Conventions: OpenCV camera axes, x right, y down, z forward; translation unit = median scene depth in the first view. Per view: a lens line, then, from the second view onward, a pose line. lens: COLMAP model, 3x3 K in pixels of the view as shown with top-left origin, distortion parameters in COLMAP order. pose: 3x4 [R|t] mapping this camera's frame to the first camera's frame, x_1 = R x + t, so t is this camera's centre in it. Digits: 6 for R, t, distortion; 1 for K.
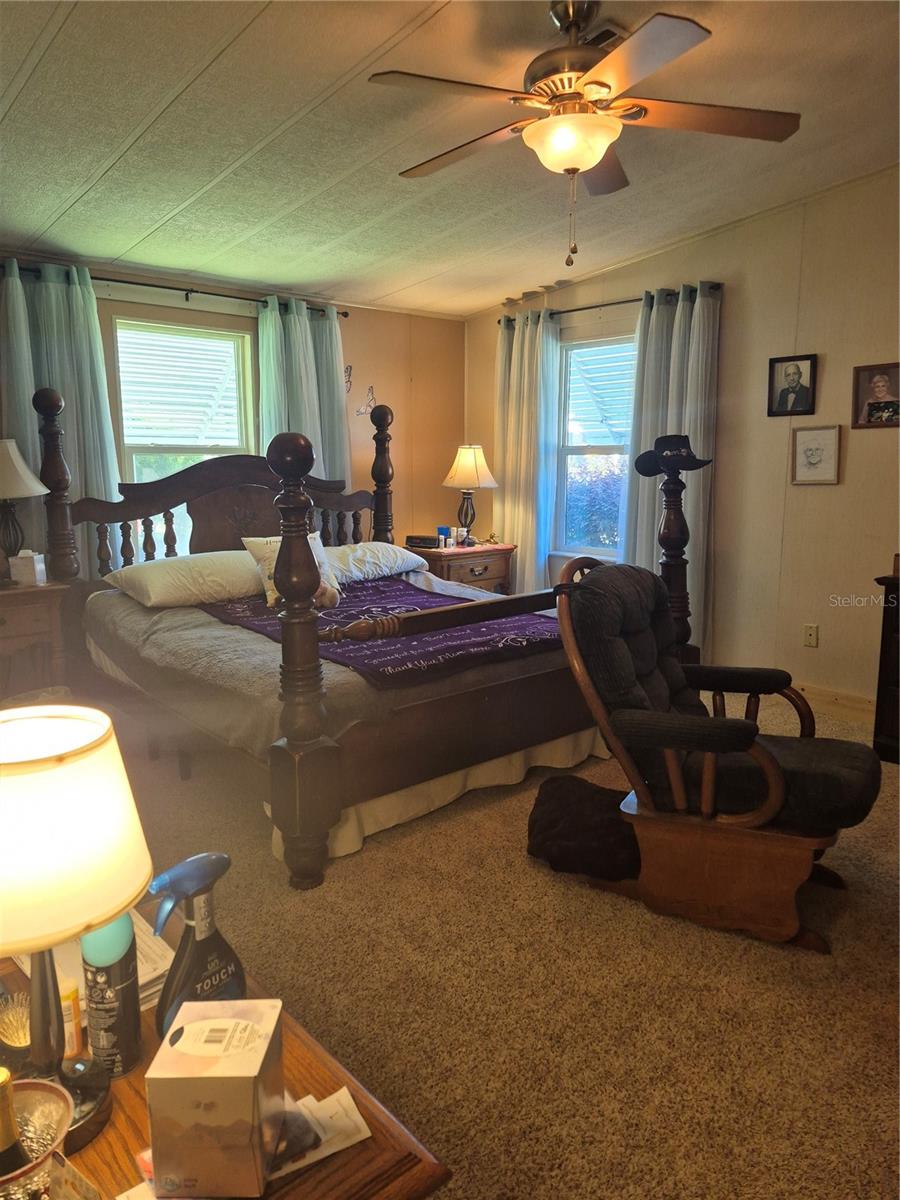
lens RADIAL K [[800.2, 0, 446.2], [0, 800.2, 581.9], [0, 0, 1]] dist [0.083934, -0.103472]
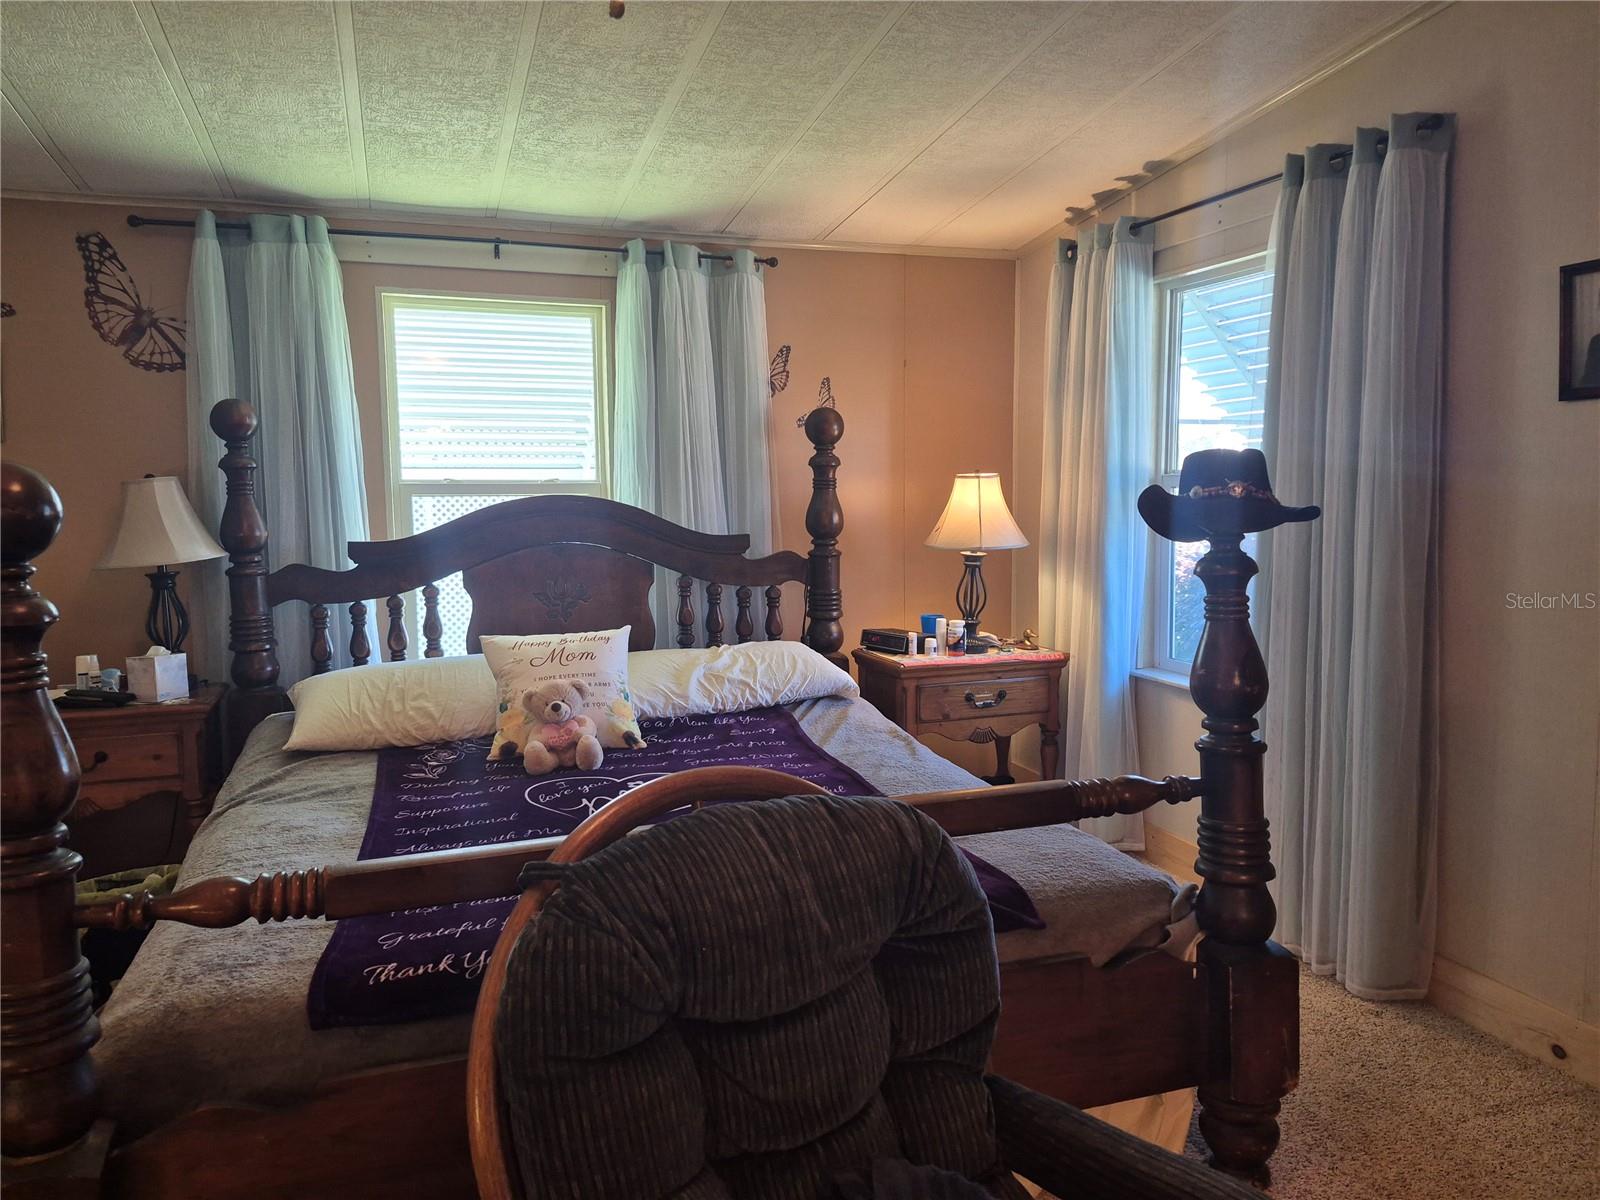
lens RADIAL K [[1066.7, 0, 812.7], [0, 1066.7, 592.1], [0, 0, 1]] dist [0.085388, -0.105122]
pose [[0.926977, 0.028385, -0.374043, 0.248209], [-0.048396, 0.997849, -0.044215, -0.059271], [0.371983, 0.059088, 0.926357, 0.330347]]
